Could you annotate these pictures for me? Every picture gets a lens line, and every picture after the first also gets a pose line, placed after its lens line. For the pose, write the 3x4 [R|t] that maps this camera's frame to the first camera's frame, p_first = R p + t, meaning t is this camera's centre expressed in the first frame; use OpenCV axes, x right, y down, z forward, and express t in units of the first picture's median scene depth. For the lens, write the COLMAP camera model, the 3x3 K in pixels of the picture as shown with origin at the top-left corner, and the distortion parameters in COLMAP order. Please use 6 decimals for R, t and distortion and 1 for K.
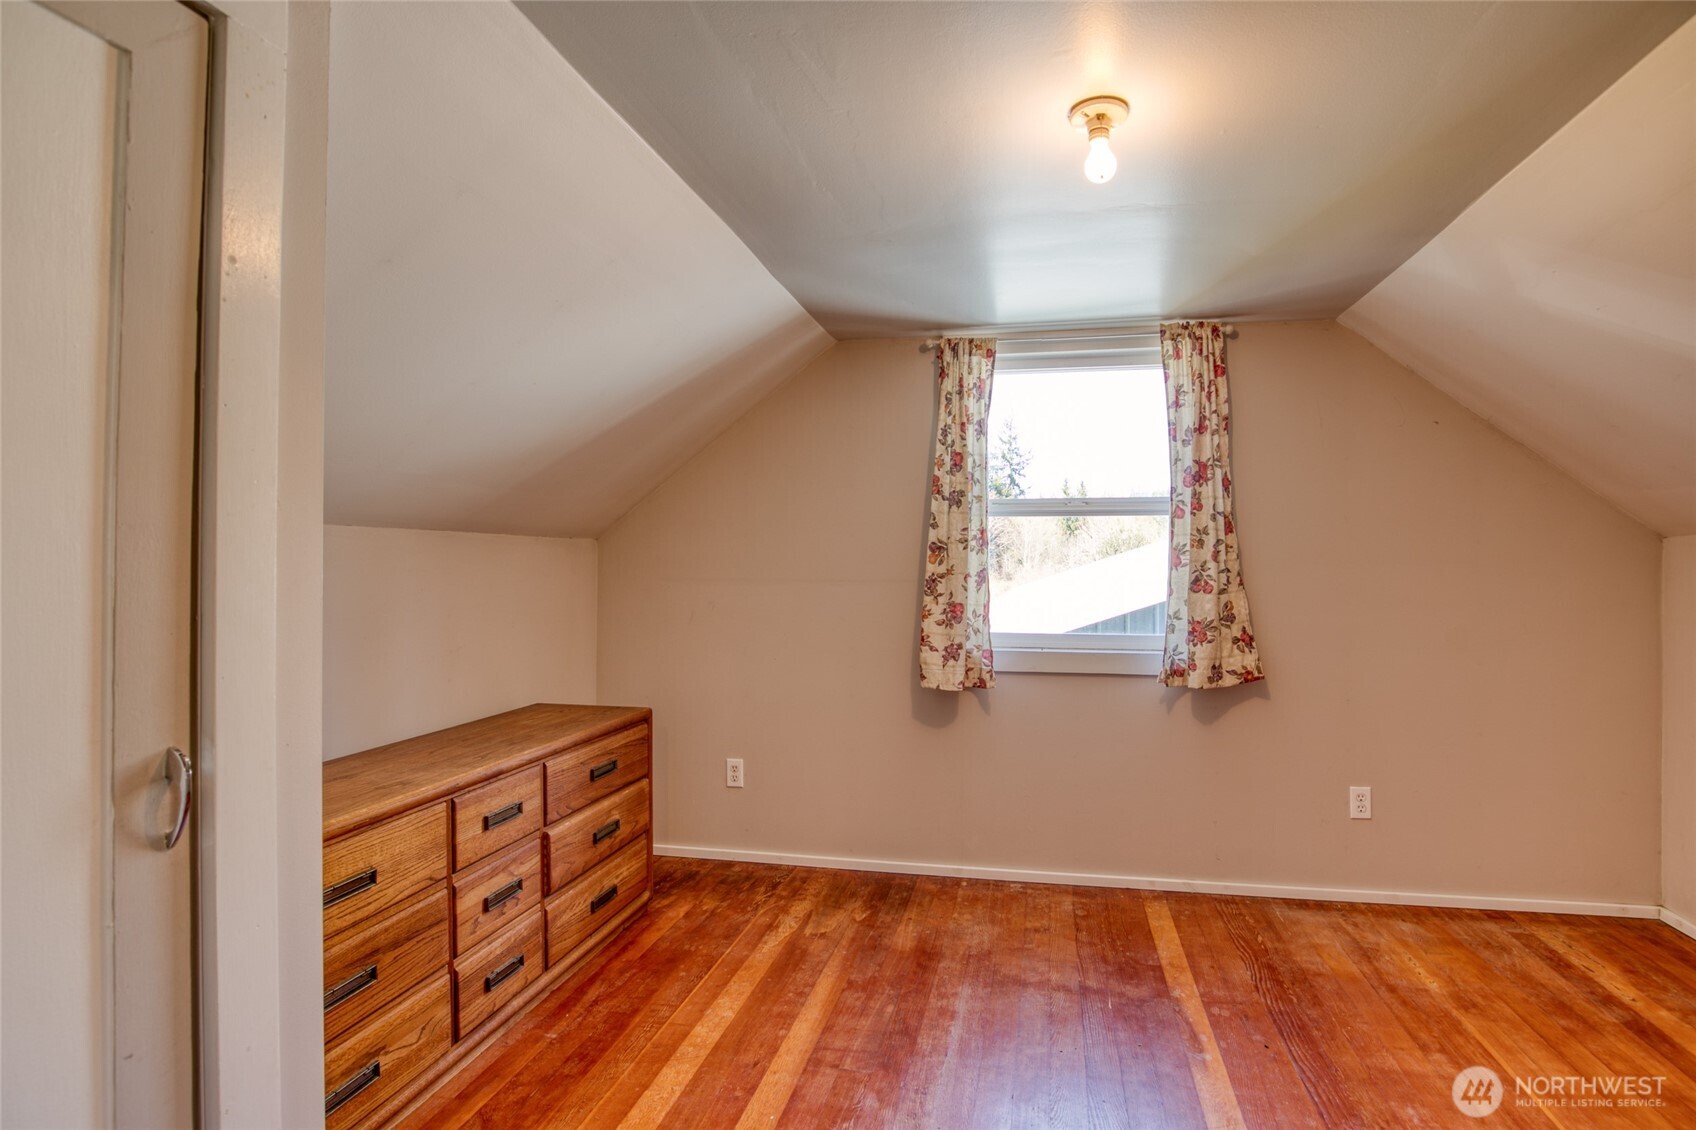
lens RADIAL K [[804.3, 0, 848.0], [0, 804.3, 565.0], [0, 0, 1]] dist [-0.033683, 0.000065]
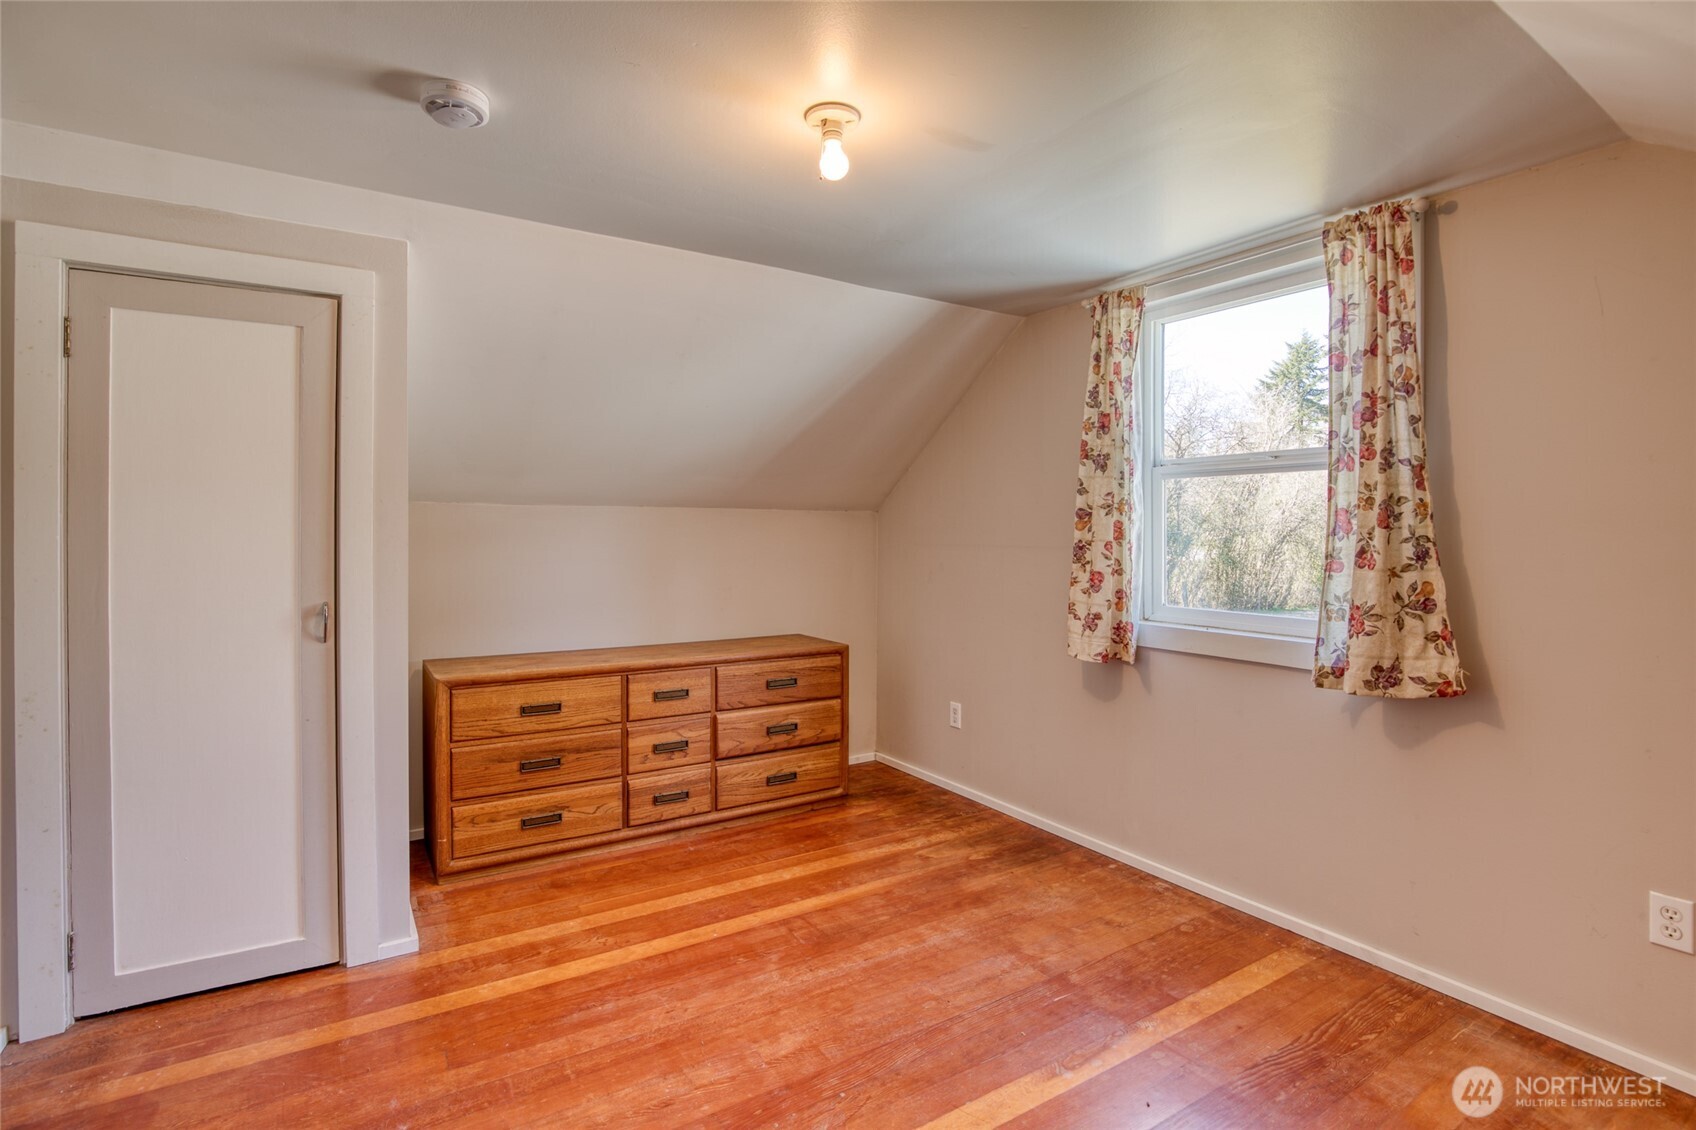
lens RADIAL K [[774.9, 0, 846.2], [0, 774.9, 544.1], [0, 0, 1]] dist [-0.030886, 0.004171]
pose [[0.700881, 0.012134, -0.713175, 0.615953], [-0.002708, 0.999893, 0.014351, 0.002580], [0.713273, -0.008127, 0.700839, 0.145768]]
